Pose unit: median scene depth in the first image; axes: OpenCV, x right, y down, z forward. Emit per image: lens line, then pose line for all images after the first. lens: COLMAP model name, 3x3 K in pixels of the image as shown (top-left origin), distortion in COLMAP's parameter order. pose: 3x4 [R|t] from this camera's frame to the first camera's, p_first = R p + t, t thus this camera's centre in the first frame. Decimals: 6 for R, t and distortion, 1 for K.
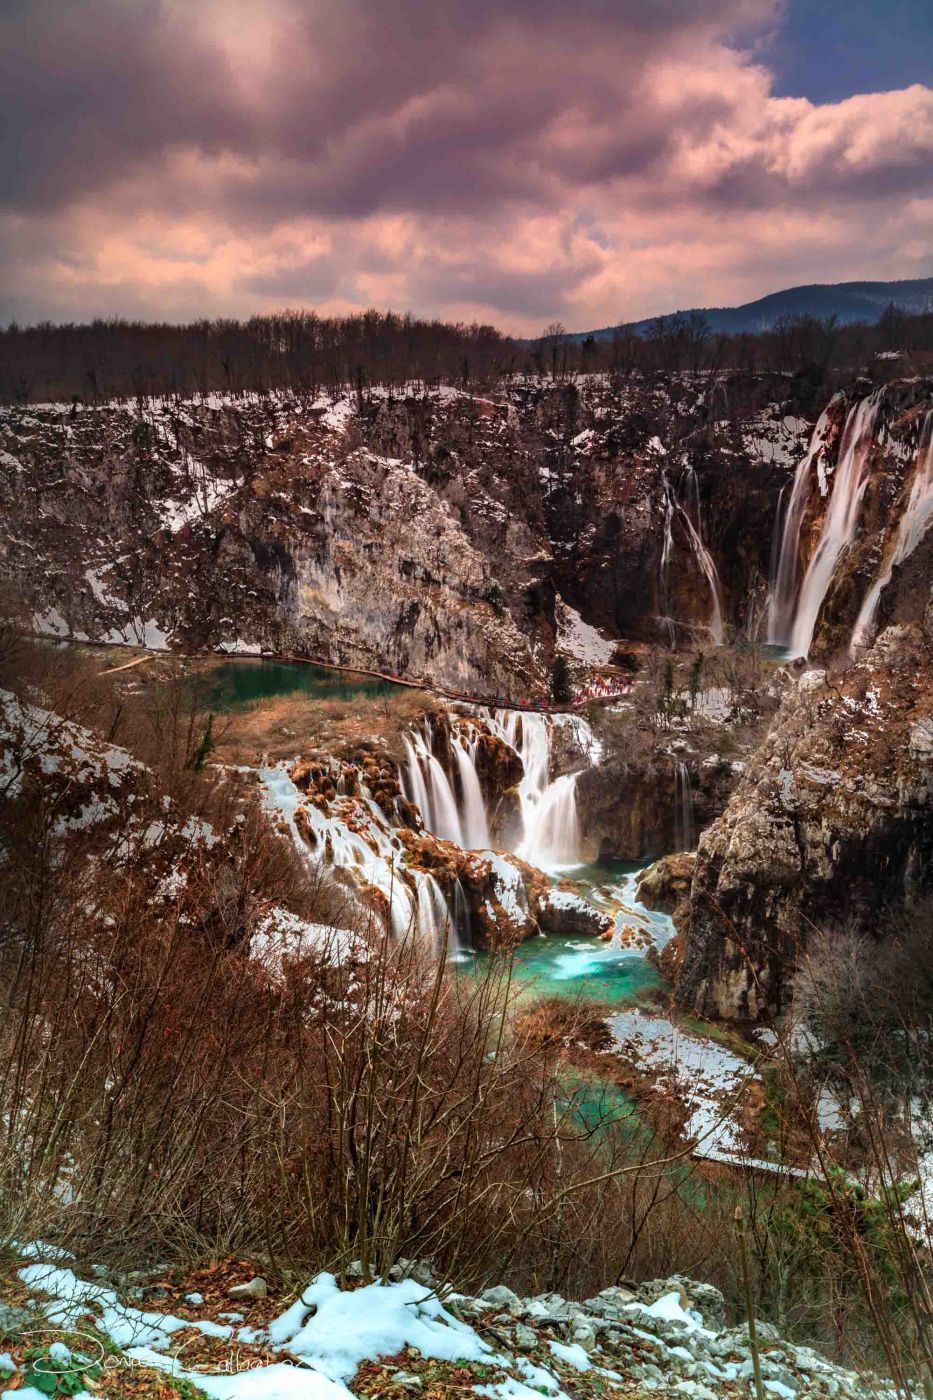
lens RADIAL K [[1338.7, 0, 471.1], [0, 1338.7, 696.2], [0, 0, 1]] dist [0.003106, 0.000000]
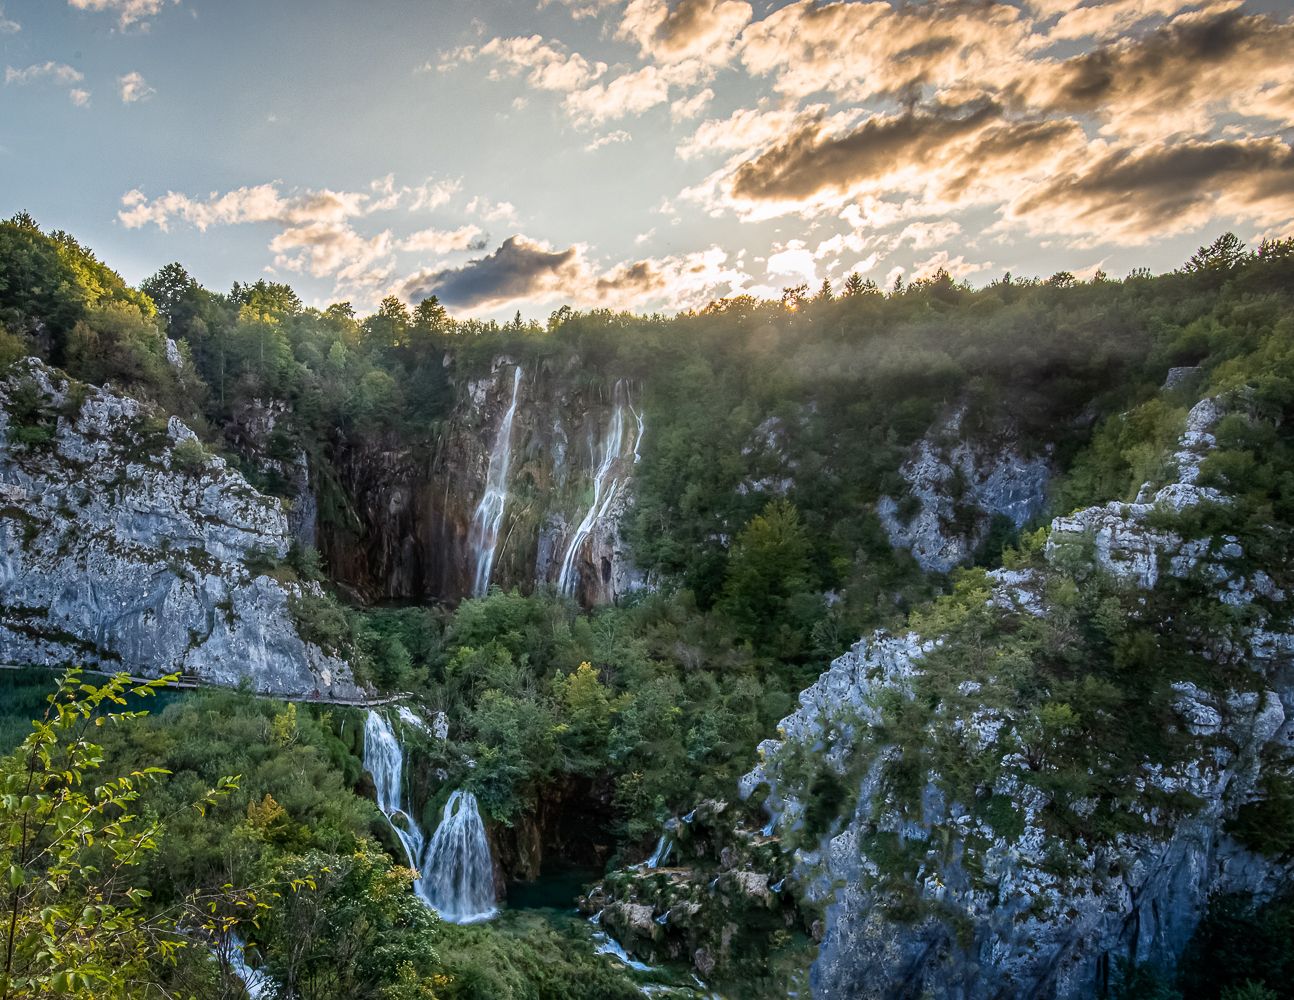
lens RADIAL K [[917.1, 0, 489.8], [0, 917.1, 563.3], [0, 0, 1]] dist [0.000284, -0.014420]
pose [[0.799528, -0.030751, 0.599841, -0.197992], [0.074114, 0.996107, -0.047720, -0.037042], [-0.596038, 0.082610, 0.798695, 0.511391]]
